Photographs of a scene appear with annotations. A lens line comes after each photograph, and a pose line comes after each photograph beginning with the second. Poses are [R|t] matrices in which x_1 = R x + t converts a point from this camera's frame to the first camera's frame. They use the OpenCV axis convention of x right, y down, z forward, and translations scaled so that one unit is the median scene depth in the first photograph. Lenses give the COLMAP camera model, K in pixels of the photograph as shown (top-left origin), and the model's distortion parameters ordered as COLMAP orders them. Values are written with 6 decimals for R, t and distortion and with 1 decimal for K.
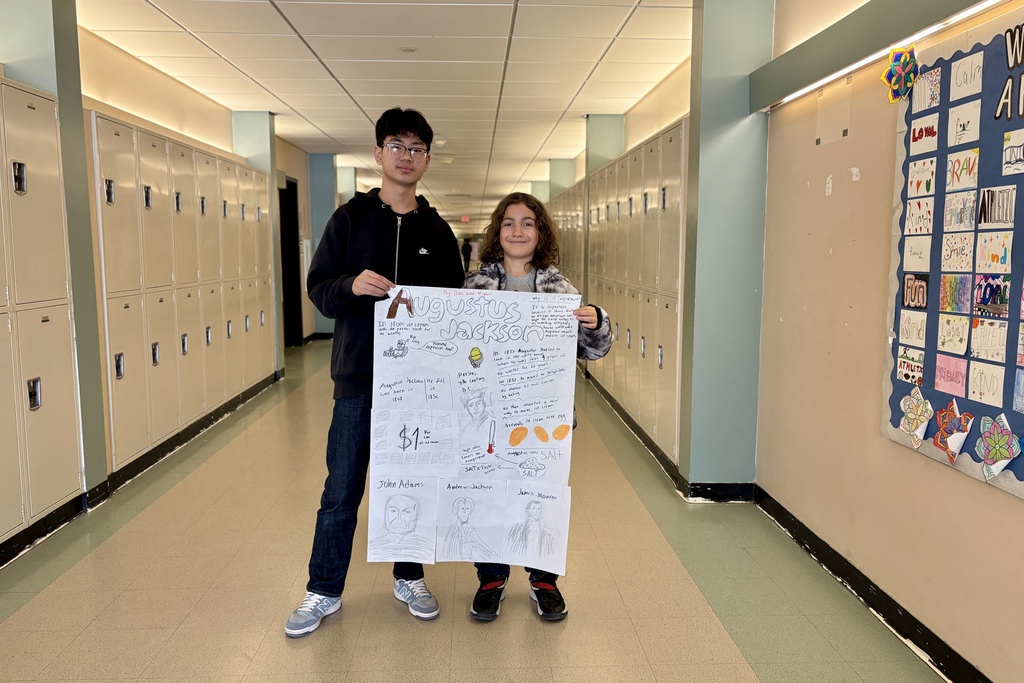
lens RADIAL K [[770.7, 0, 516.8], [0, 770.7, 337.2], [0, 0, 1]] dist [0.013202, -0.009391]
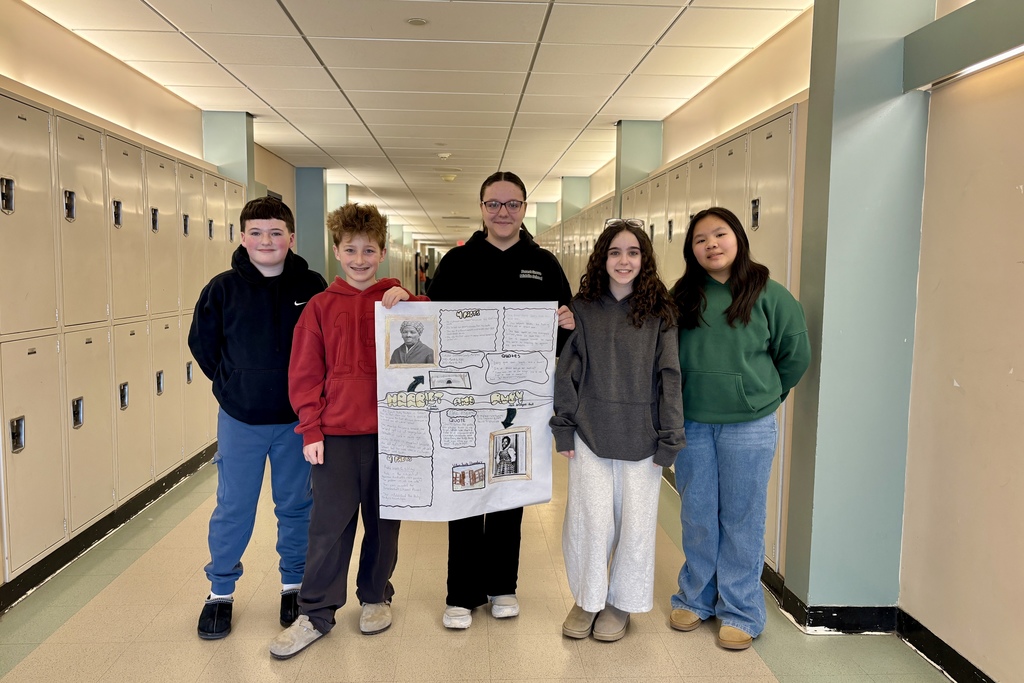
lens RADIAL K [[770.7, 0, 516.2], [0, 770.7, 345.8], [0, 0, 1]] dist [0.013202, -0.009391]
pose [[0.999897, 0.008084, 0.011856, -0.055612], [-0.007836, 0.999752, -0.020845, -0.034946], [-0.012021, 0.020750, 0.999712, 0.266151]]
